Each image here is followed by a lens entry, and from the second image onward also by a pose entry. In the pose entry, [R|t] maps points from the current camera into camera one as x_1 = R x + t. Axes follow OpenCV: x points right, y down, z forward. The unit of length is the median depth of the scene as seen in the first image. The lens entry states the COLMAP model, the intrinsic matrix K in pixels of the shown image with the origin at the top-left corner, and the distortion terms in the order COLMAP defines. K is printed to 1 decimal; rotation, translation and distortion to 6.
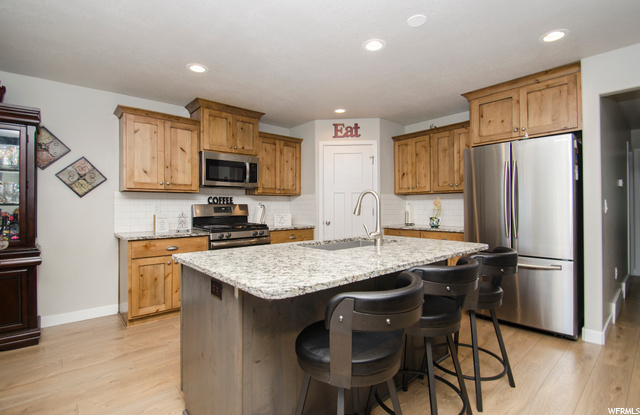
lens RADIAL K [[294.3, 0, 304.9], [0, 294.3, 206.3], [0, 0, 1]] dist [0.001618, -0.000221]
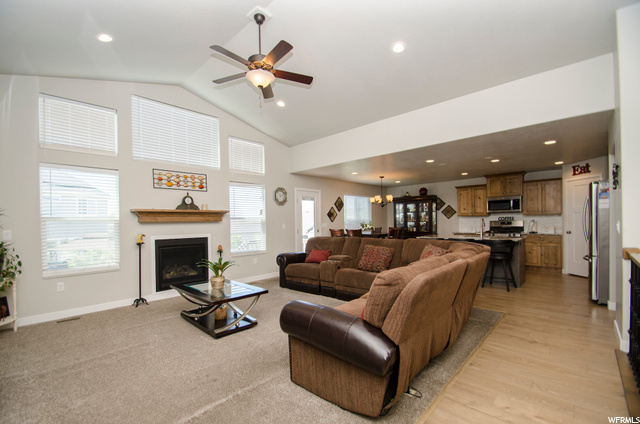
lens RADIAL K [[286.3, 0, 309.7], [0, 286.3, 223.5], [0, 0, 1]] dist [-0.010703, -0.000817]
pose [[0.104968, 0.008135, -0.994442, 1.535091], [0.019925, 0.999749, 0.010282, -0.033564], [0.994276, -0.020893, 0.104780, -0.538322]]
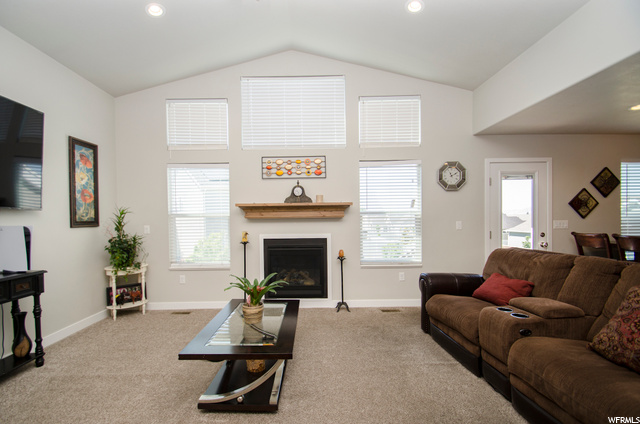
lens RADIAL K [[286.3, 0, 309.7], [0, 286.3, 223.5], [0, 0, 1]] dist [-0.010703, -0.000817]
pose [[-0.648033, 0.027742, -0.761107, 0.944274], [0.018653, 0.999615, 0.020554, -0.040299], [0.761384, -0.000877, -0.648301, -0.248961]]
